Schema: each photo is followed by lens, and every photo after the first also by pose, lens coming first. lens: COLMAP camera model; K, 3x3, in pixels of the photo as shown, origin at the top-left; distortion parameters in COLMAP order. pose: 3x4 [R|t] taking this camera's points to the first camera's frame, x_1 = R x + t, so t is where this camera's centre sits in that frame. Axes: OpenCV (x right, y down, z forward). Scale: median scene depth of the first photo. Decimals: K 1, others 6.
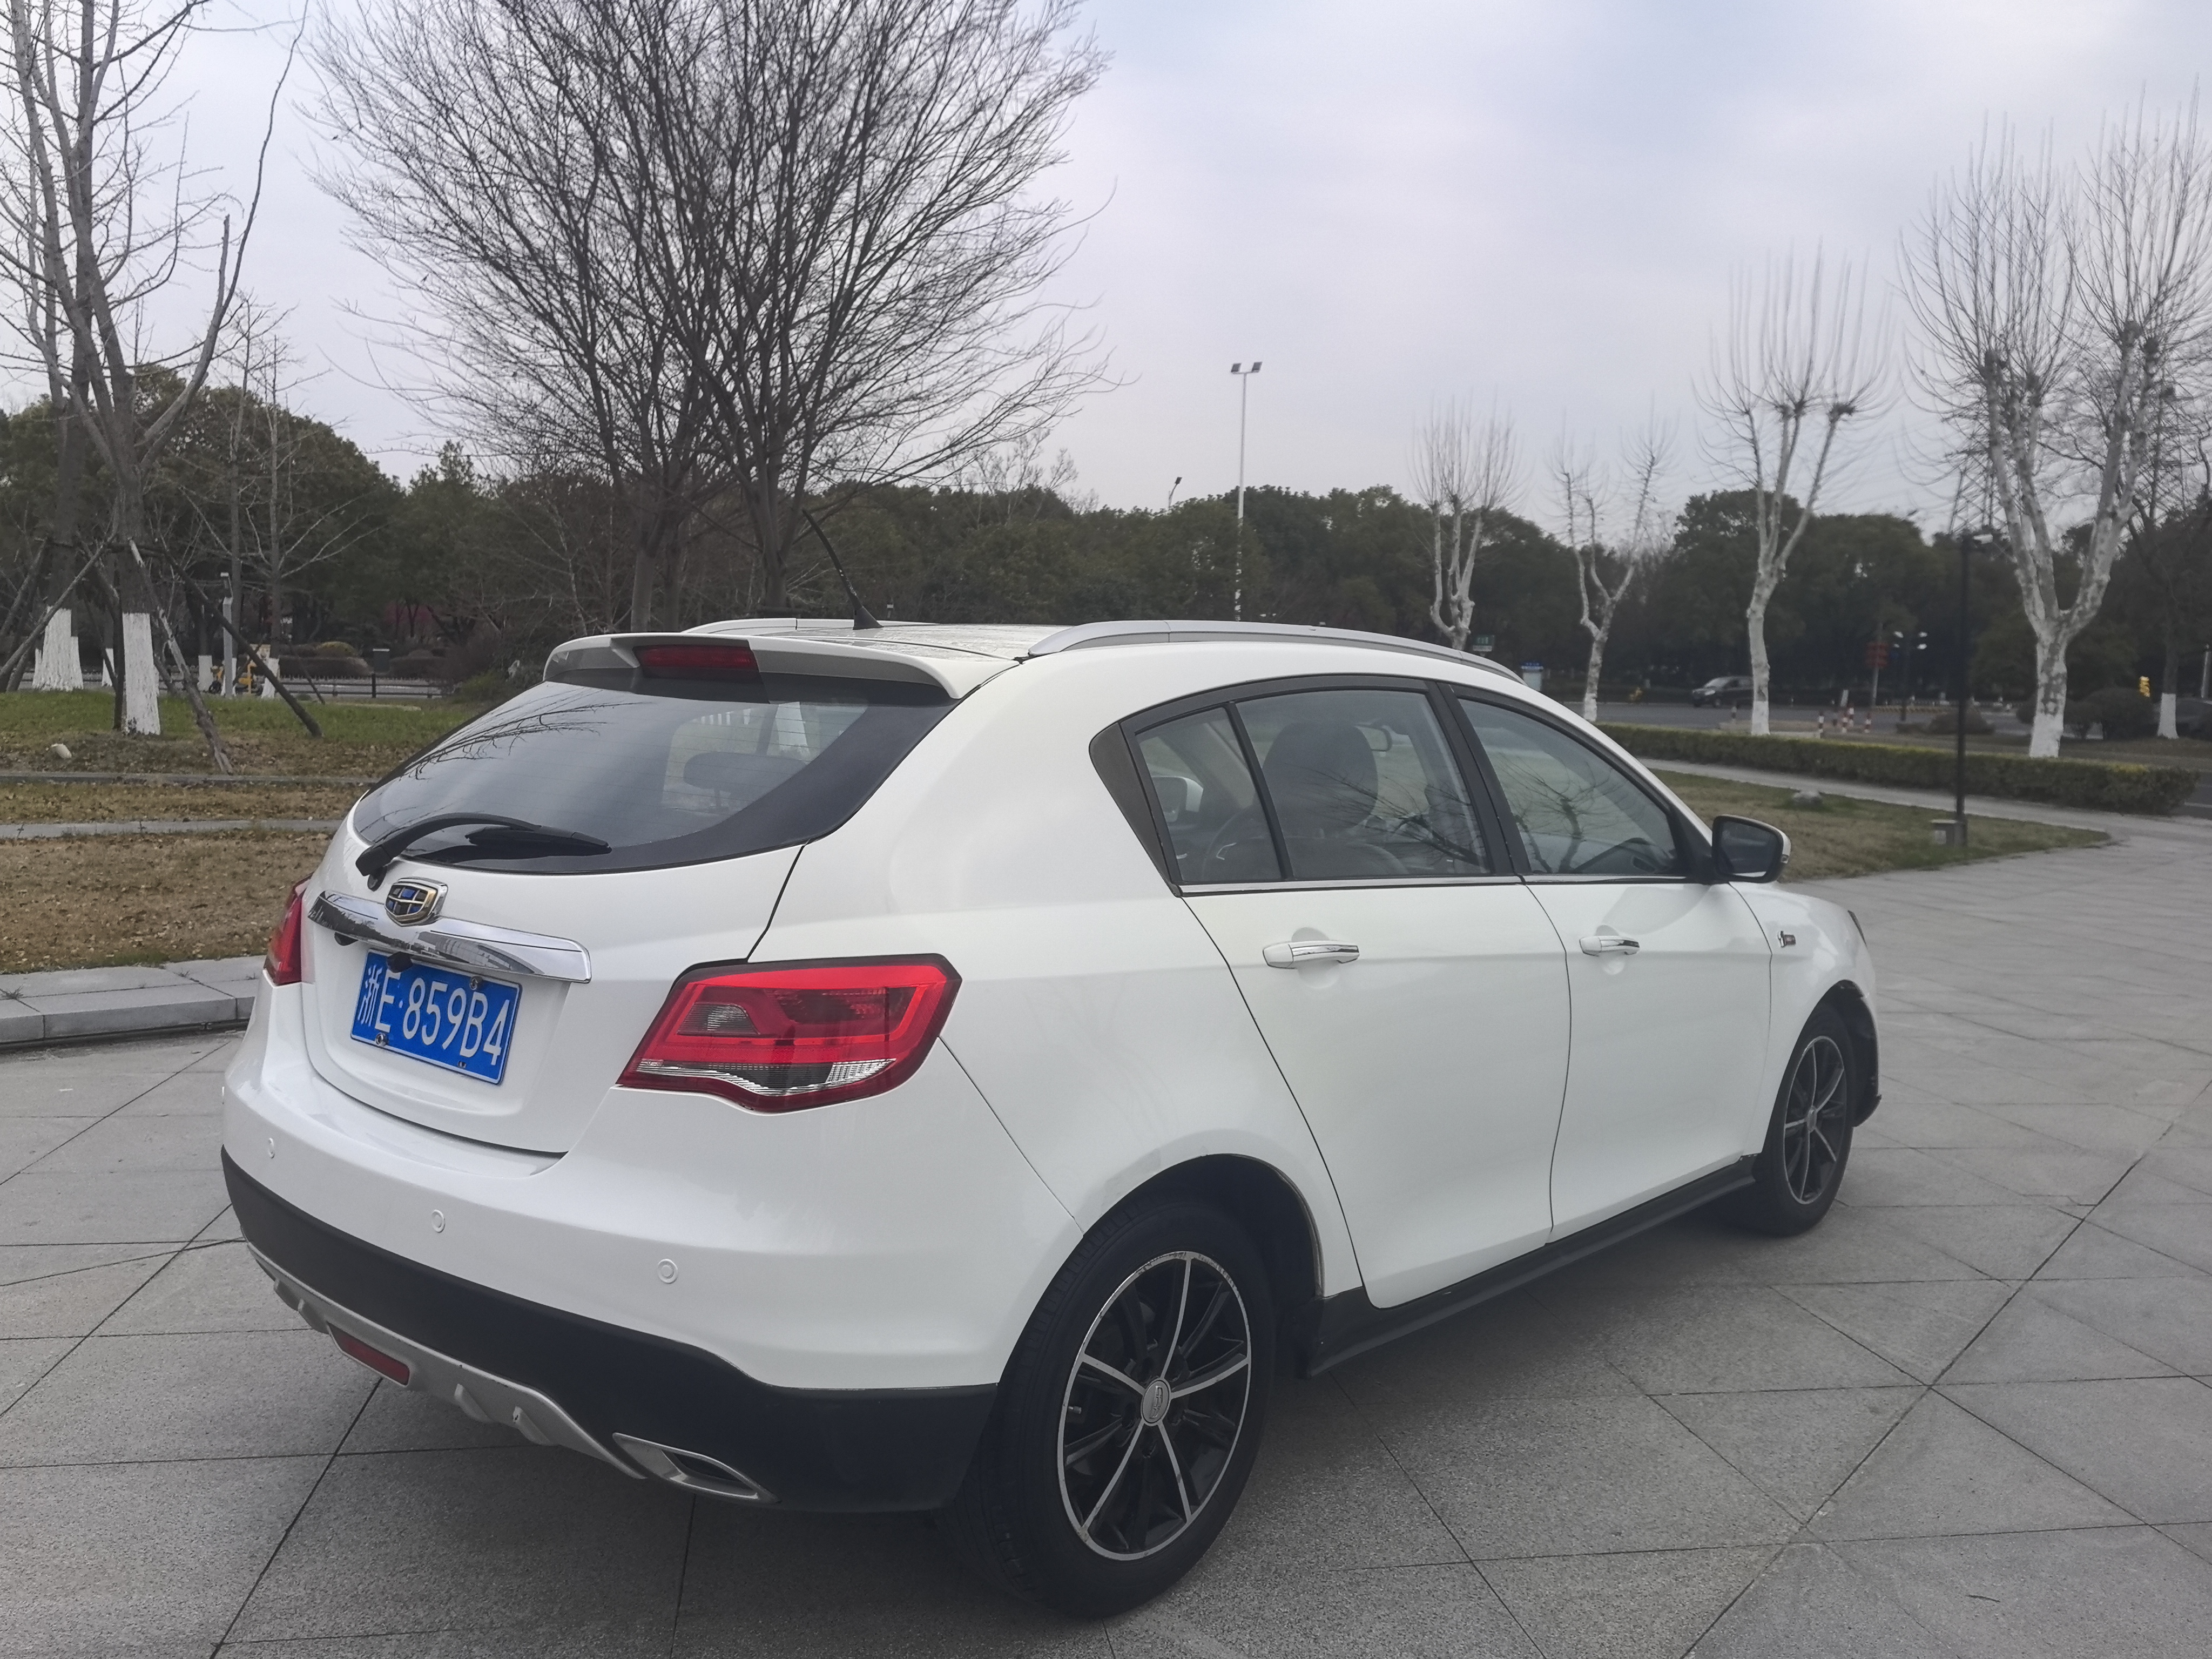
lens RADIAL K [[1747.6, 0, 1112.6], [0, 1747.6, 825.5], [0, 0, 1]] dist [0.064273, -0.084967]
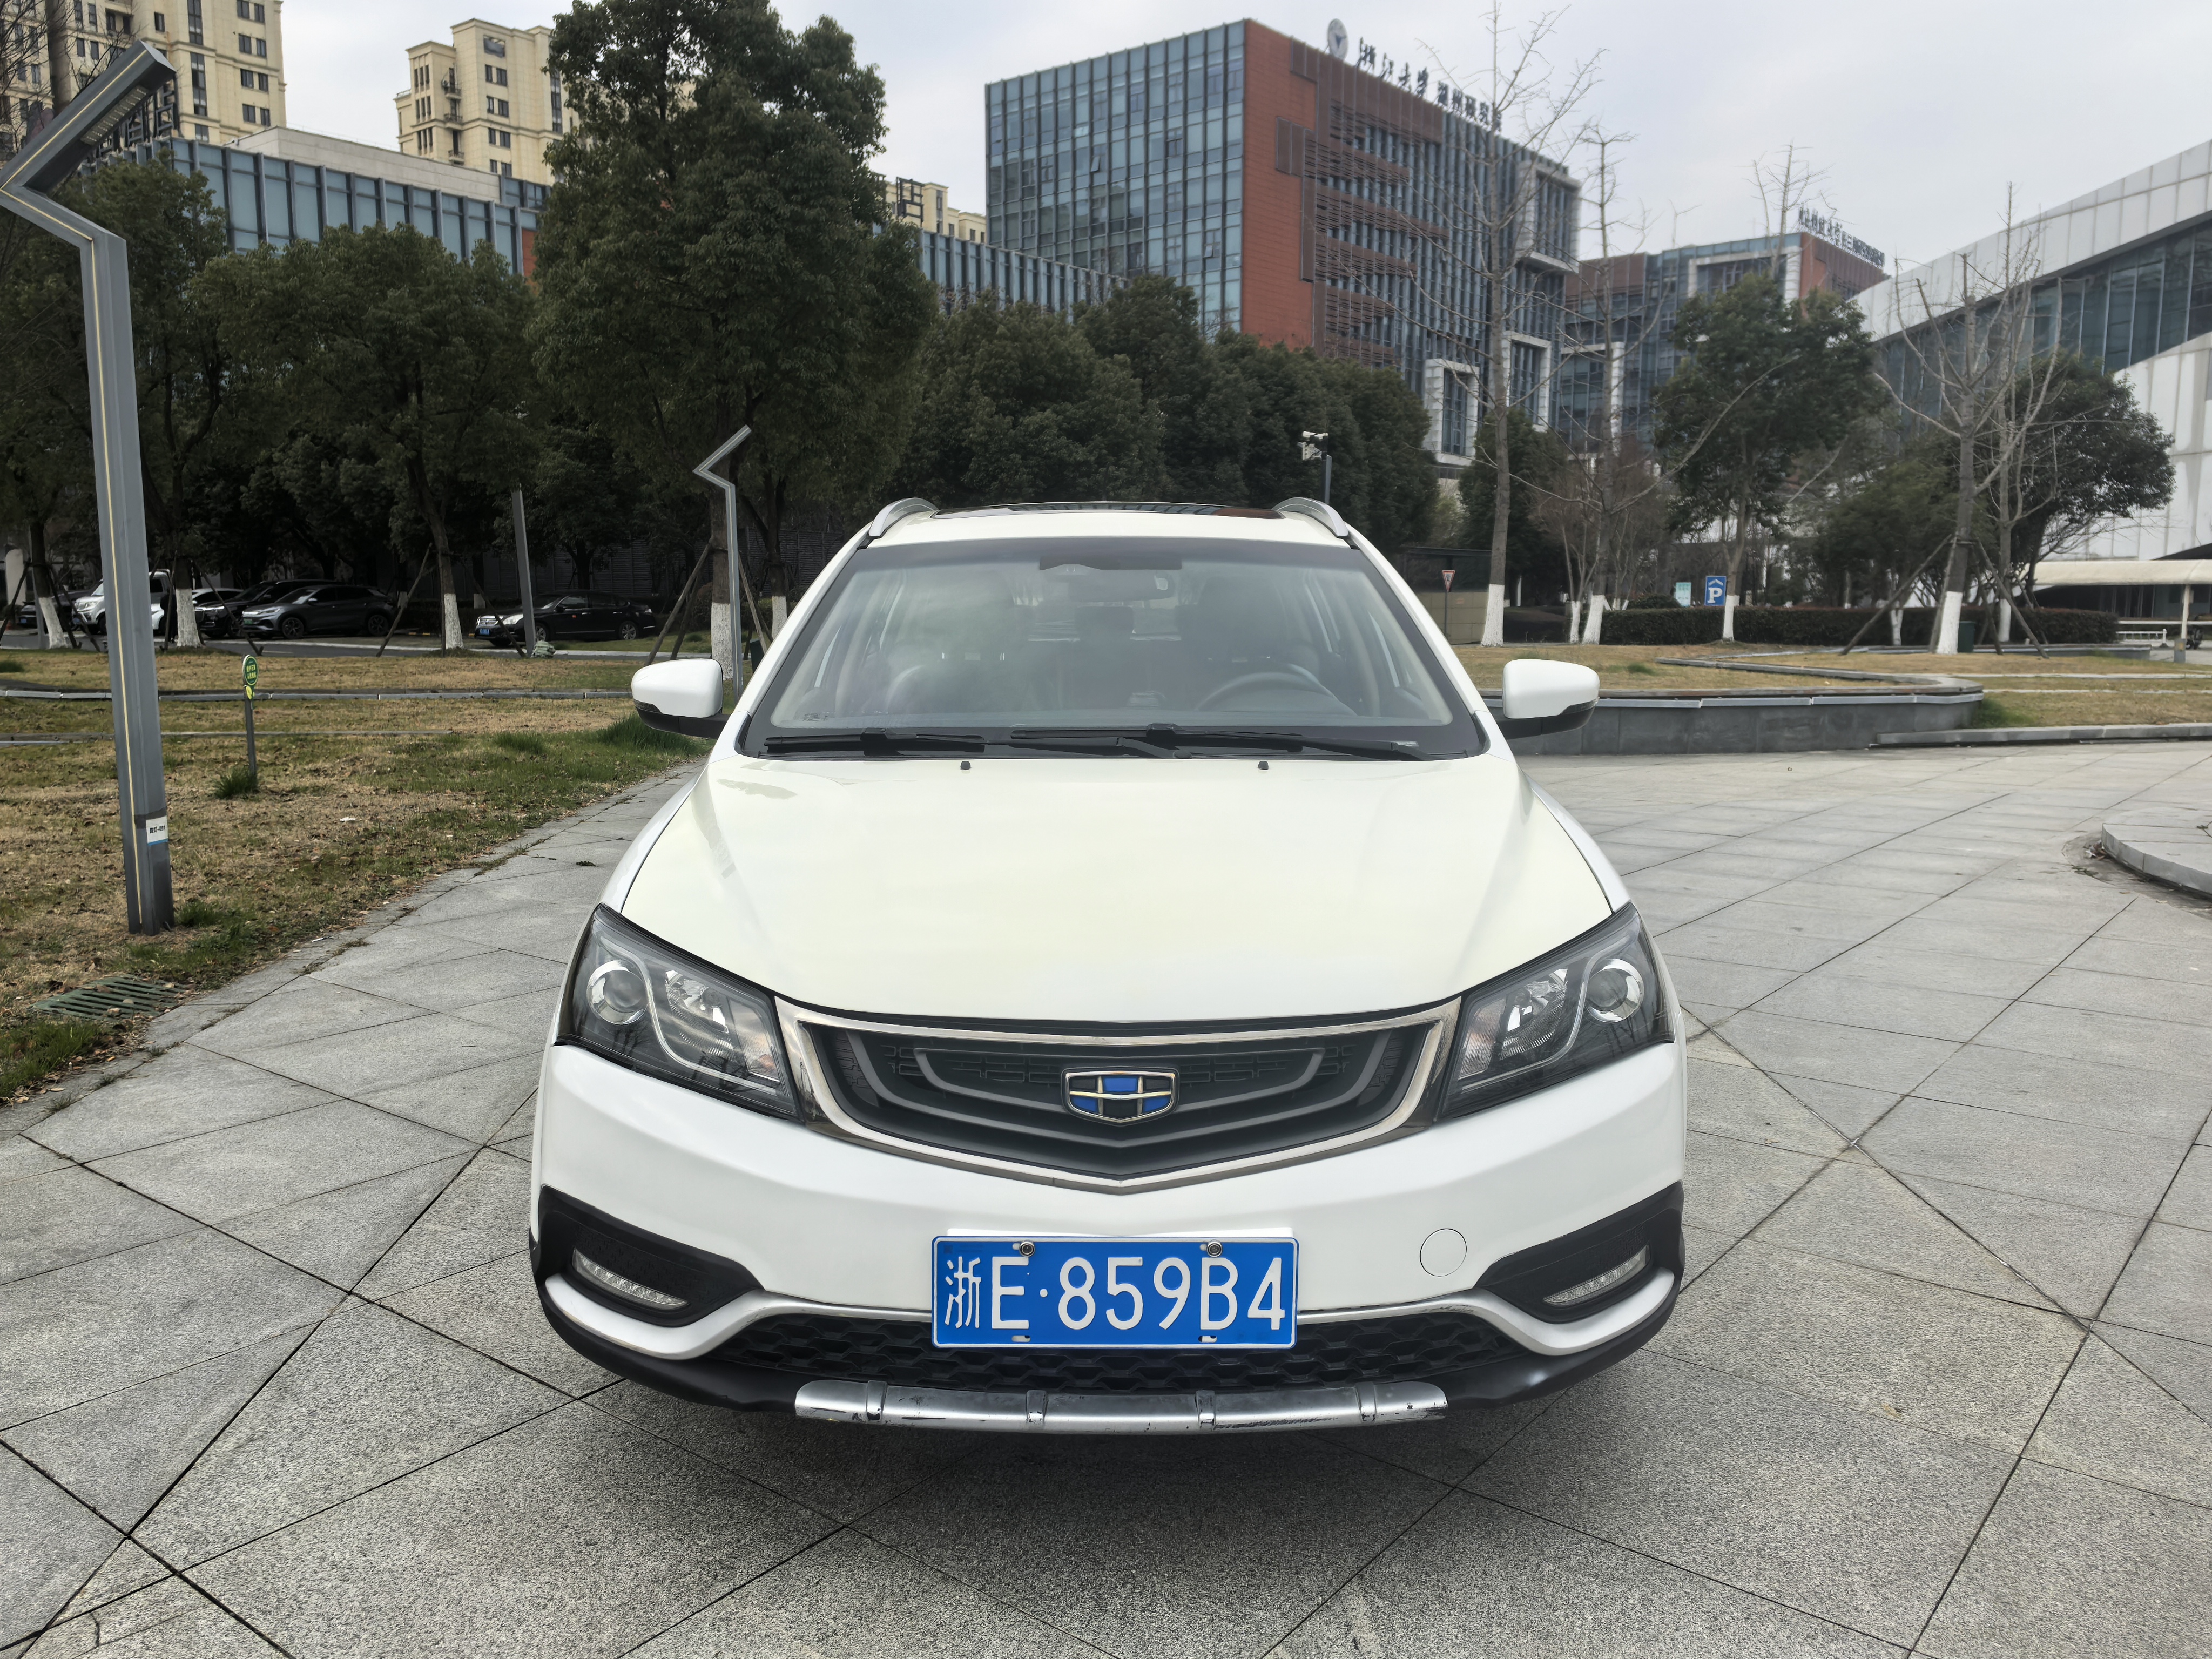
lens RADIAL K [[1748.9, 0, 1100.5], [0, 1748.9, 839.8], [0, 0, 1]] dist [0.080083, -0.099165]
pose [[-0.749535, 0.063078, -0.658952, 0.151123], [-0.076653, 0.980483, 0.181046, -0.017387], [0.657512, 0.186211, -0.730071, 0.344184]]
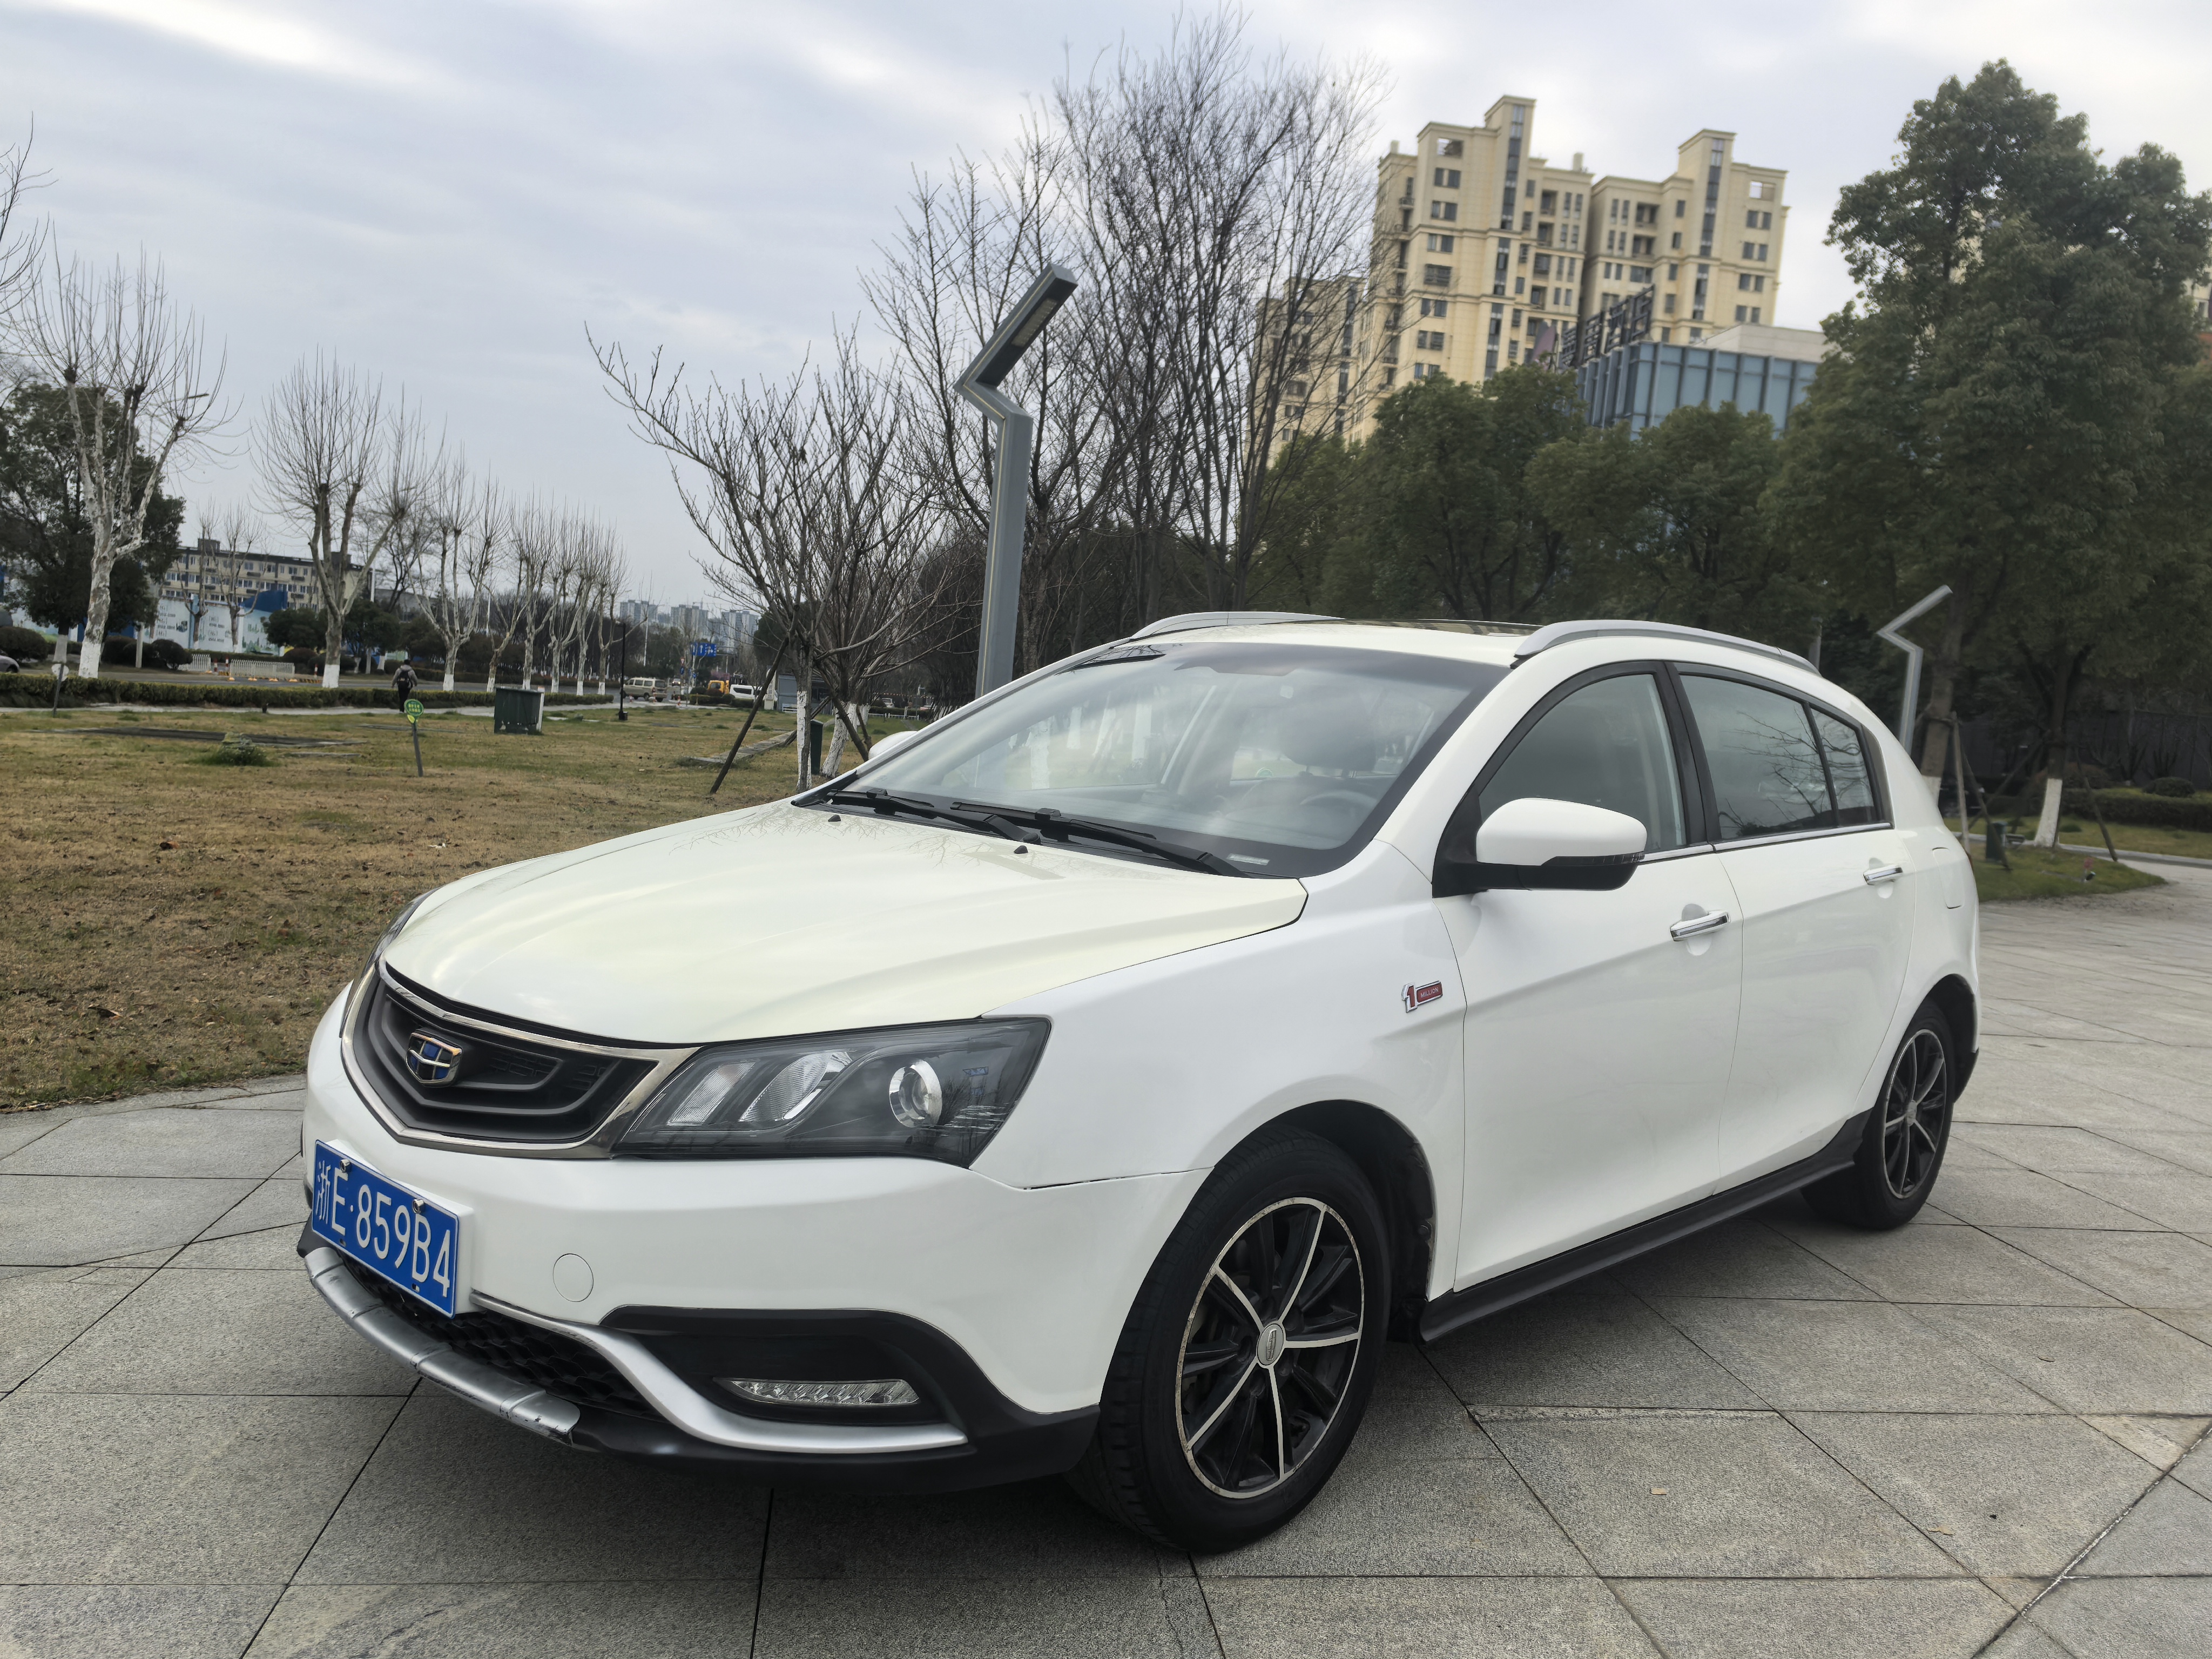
lens RADIAL K [[1737.6, 0, 1120.7], [0, 1737.6, 876.8], [0, 0, 1]] dist [0.061657, -0.087099]
pose [[-0.993148, -0.114744, 0.022135, 0.037562], [-0.108850, 0.977248, 0.182037, -0.022402], [-0.042519, 0.178380, -0.983043, 0.383222]]
